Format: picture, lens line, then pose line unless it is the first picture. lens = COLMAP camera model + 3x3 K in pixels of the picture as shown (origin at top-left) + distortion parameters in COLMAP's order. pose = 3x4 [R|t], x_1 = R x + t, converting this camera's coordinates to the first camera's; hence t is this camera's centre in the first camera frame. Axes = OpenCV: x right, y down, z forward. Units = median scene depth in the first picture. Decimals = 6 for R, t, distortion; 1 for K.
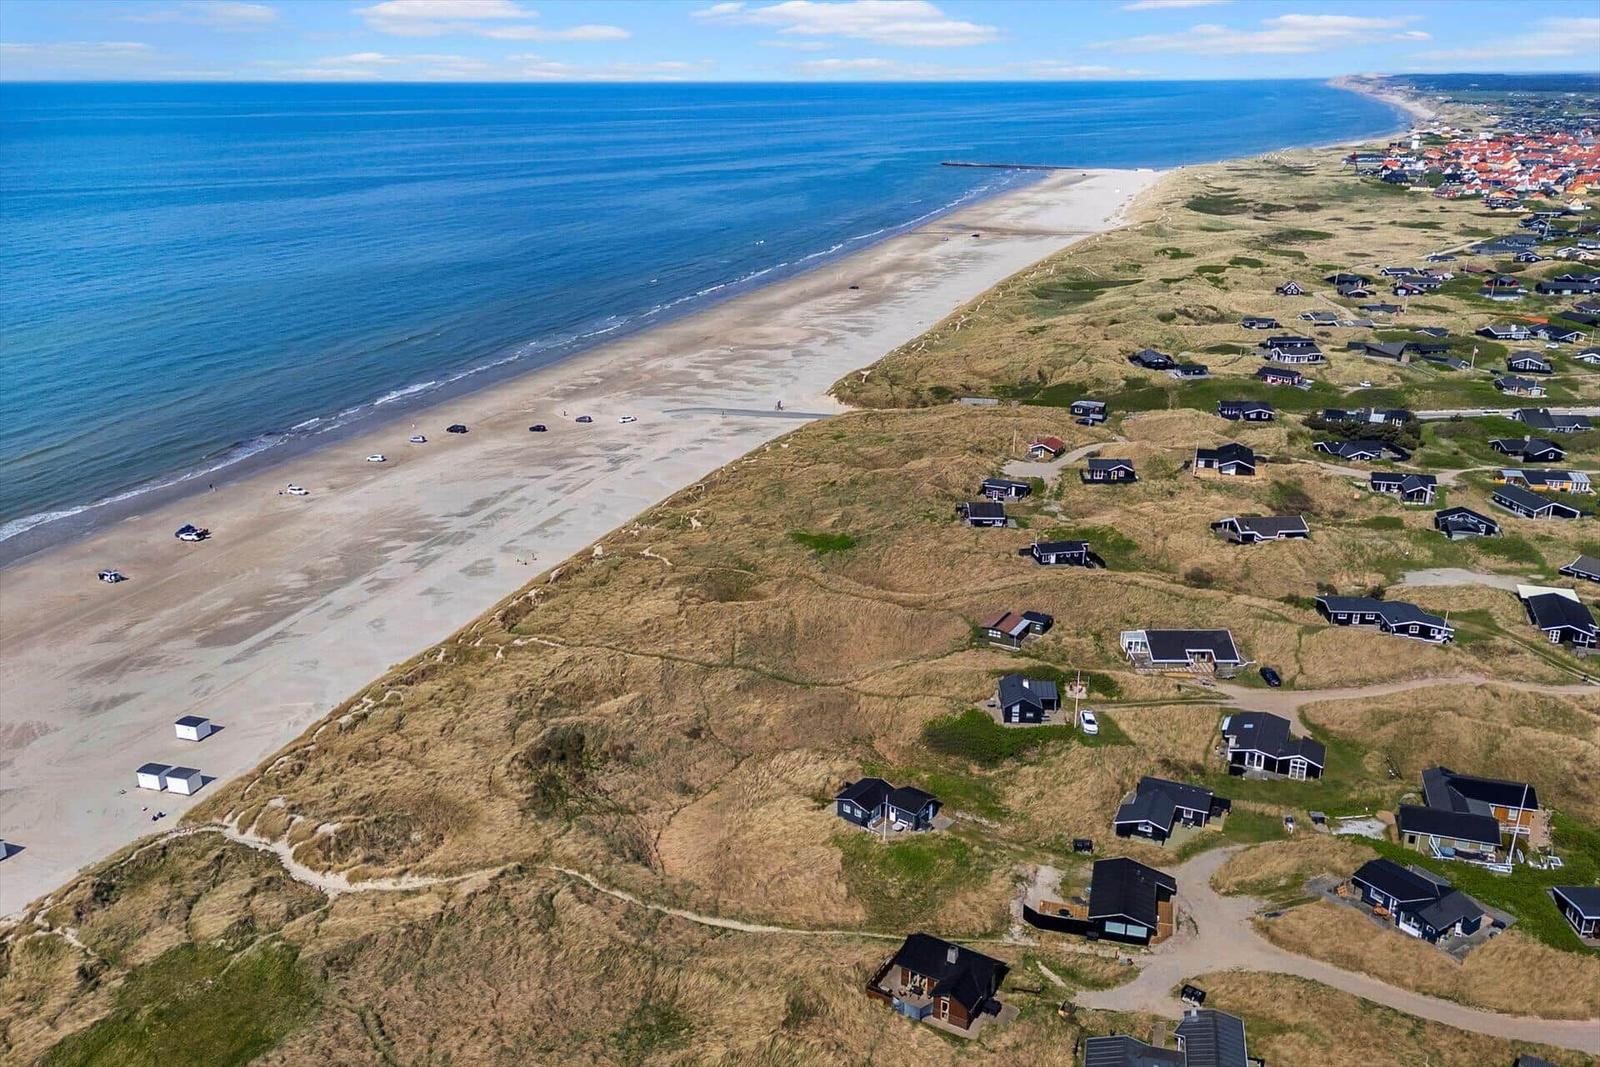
lens RADIAL K [[1328.1, 0, 802.6], [0, 1328.1, 506.9], [0, 0, 1]] dist [0.067852, -0.071588]
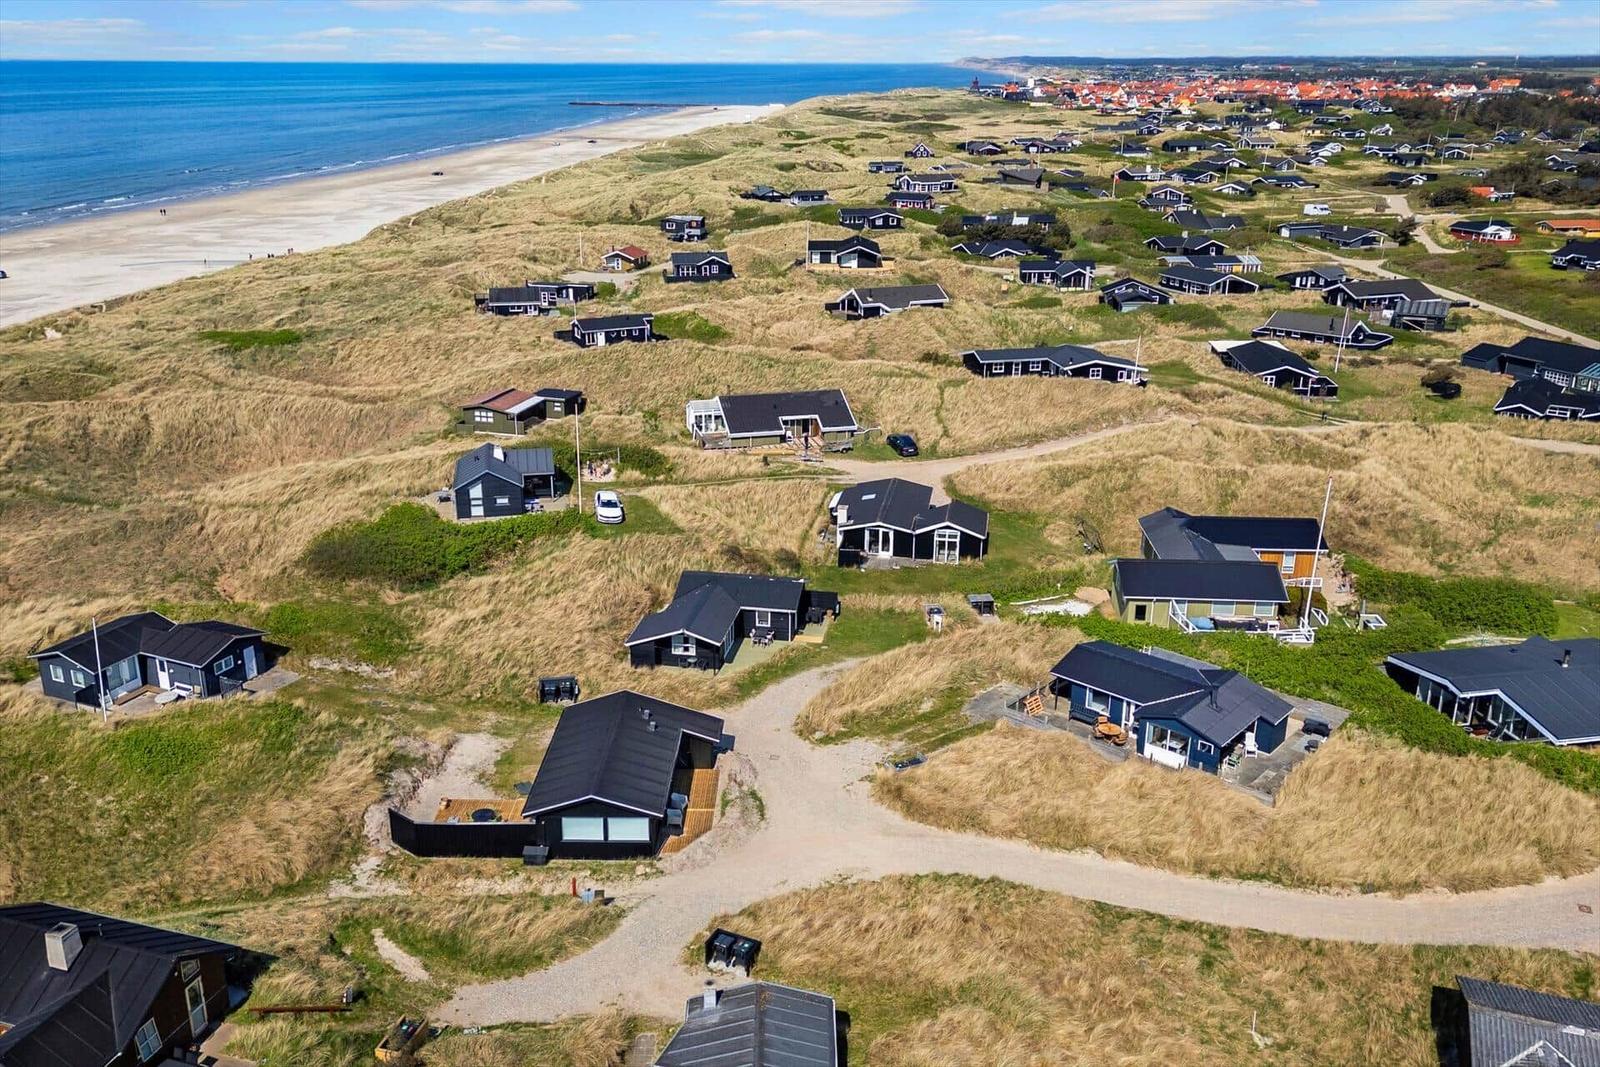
lens RADIAL K [[1318.3, 0, 788.5], [0, 1318.3, 490.6], [0, 0, 1]] dist [0.107817, -0.183363]
pose [[0.970904, -0.067791, 0.229671, 0.174592], [0.068065, 0.997658, 0.006738, 0.170983], [-0.229590, 0.009091, 0.973245, 0.462127]]
